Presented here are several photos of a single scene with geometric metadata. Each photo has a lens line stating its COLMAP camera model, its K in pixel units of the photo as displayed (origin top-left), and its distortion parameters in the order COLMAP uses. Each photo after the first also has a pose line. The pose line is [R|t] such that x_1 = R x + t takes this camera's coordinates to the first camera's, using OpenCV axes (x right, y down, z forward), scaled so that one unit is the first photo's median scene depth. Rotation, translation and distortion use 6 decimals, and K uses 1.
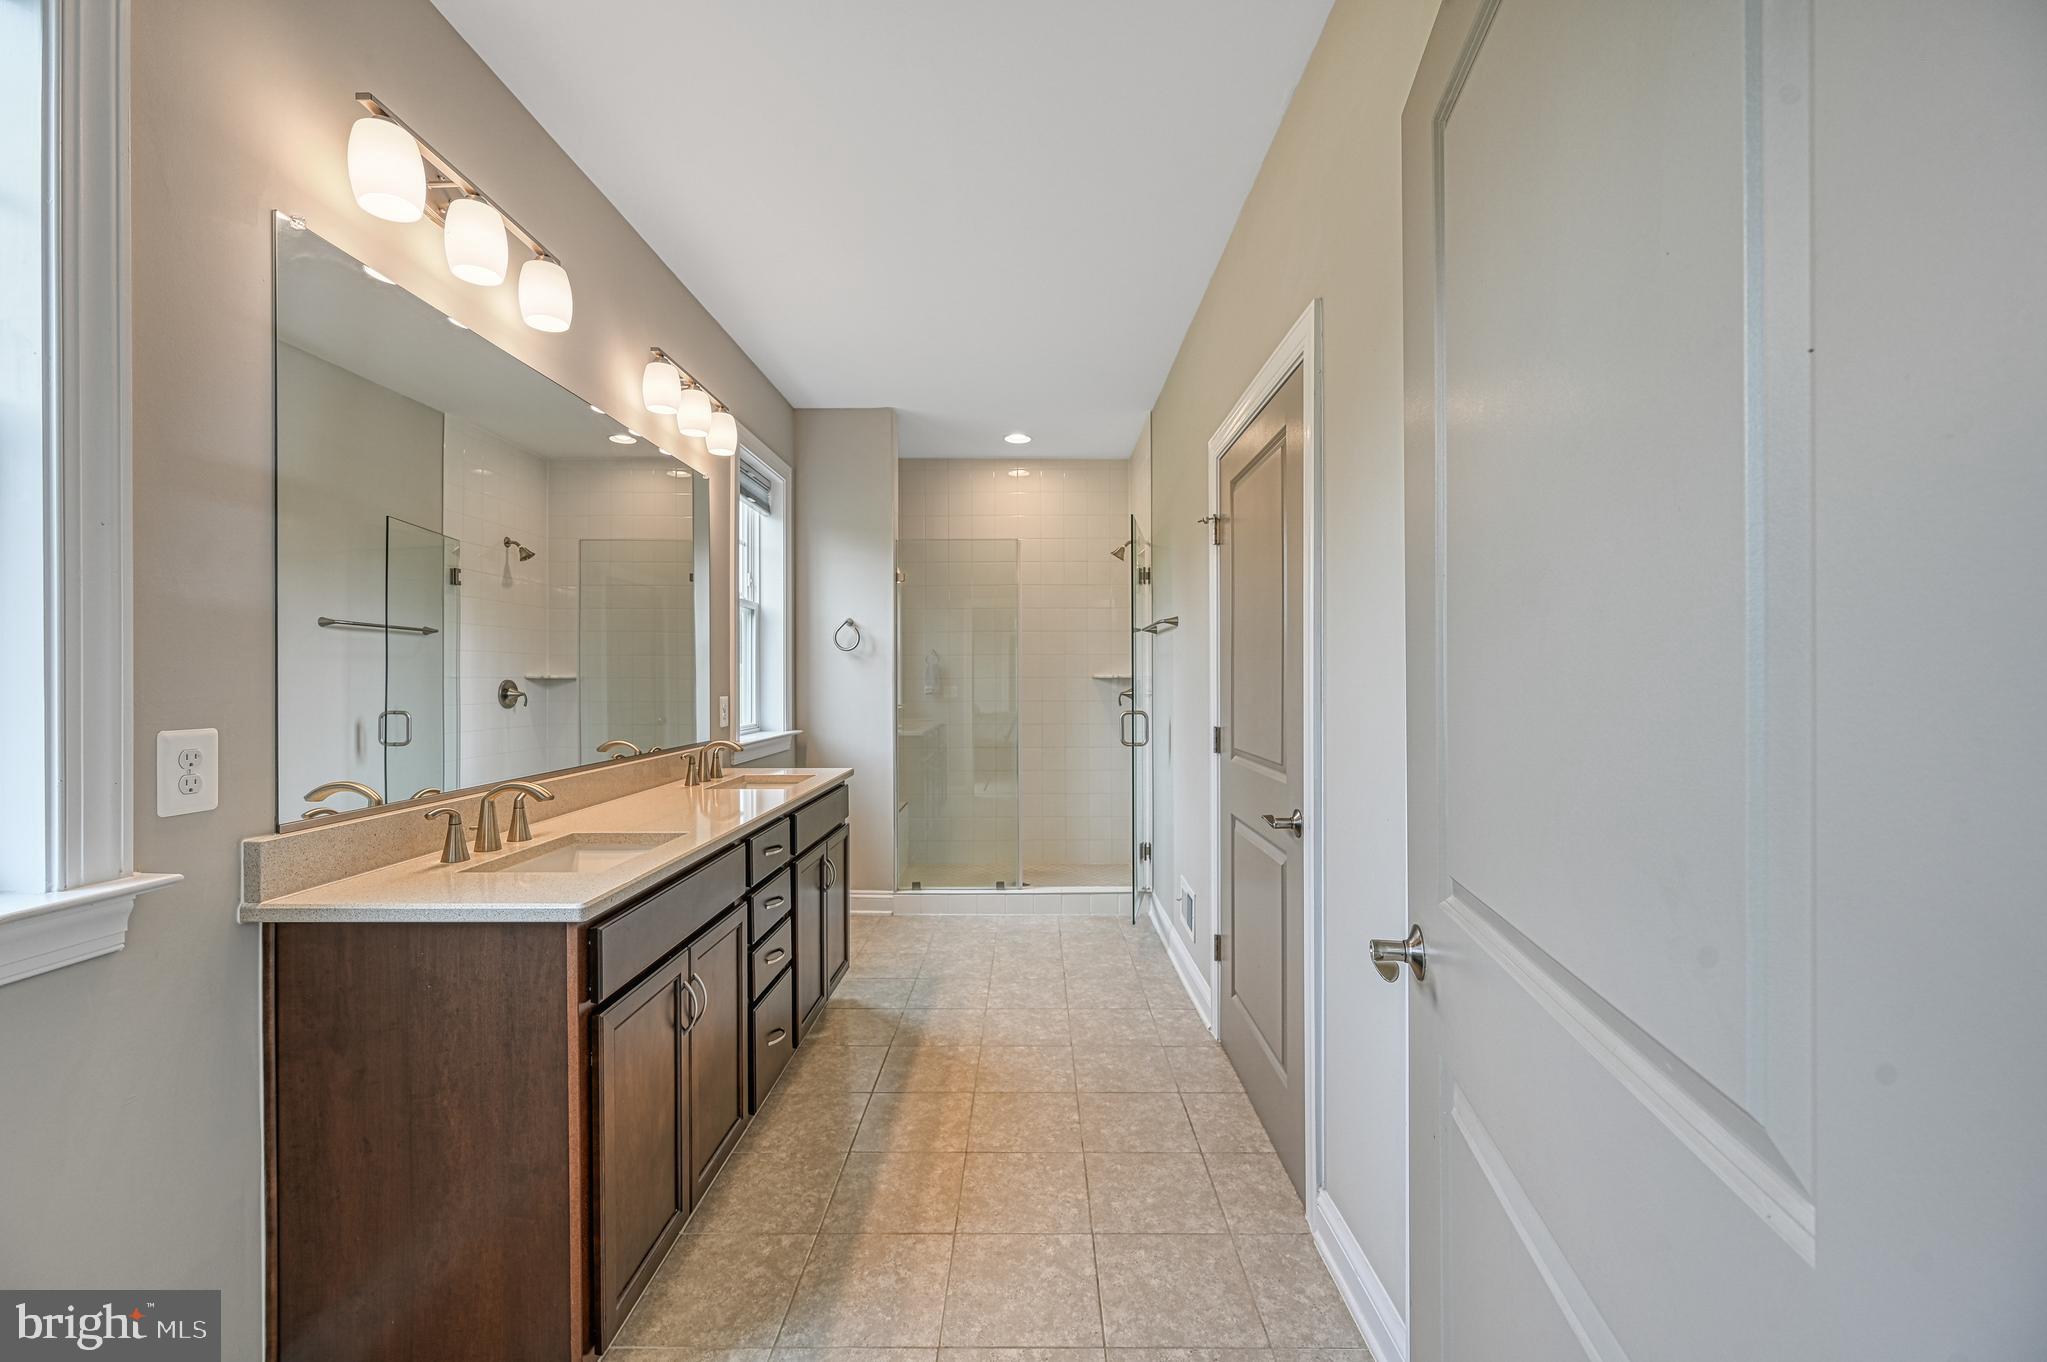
lens RADIAL K [[811.6, 0, 1015.4], [0, 811.6, 680.3], [0, 0, 1]] dist [0.002857, -0.000160]
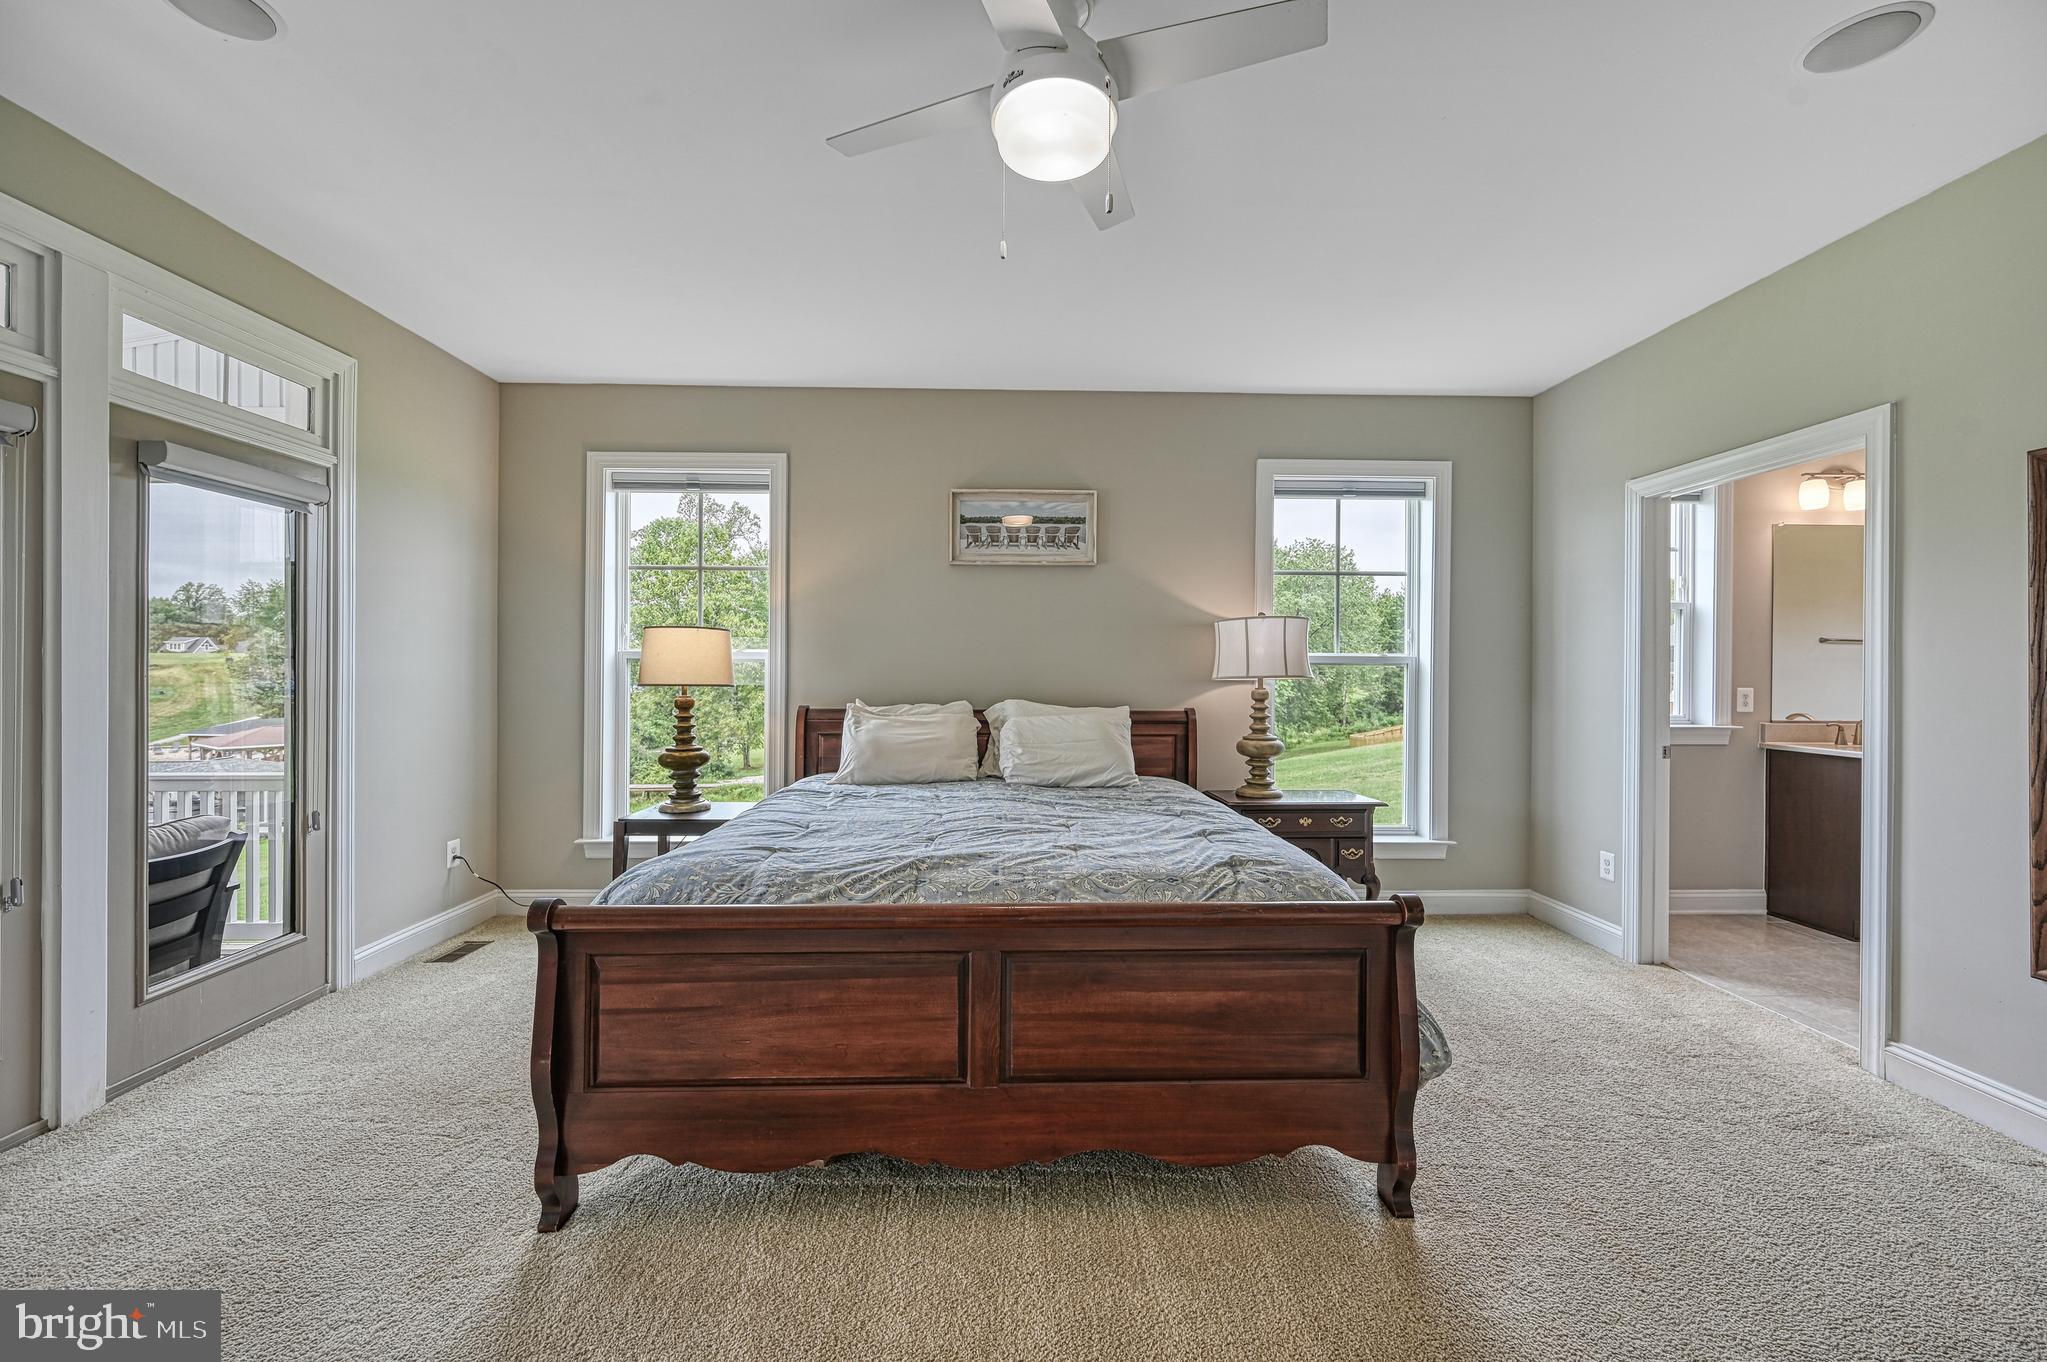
lens RADIAL K [[811.6, 0, 1015.4], [0, 811.6, 679.0], [0, 0, 1]] dist [0.002857, -0.000160]
pose [[0.049884, 0.011587, -0.998688, 1.522849], [-0.009733, 0.999891, 0.011115, 0.007150], [0.998708, 0.009166, 0.049991, -1.516254]]
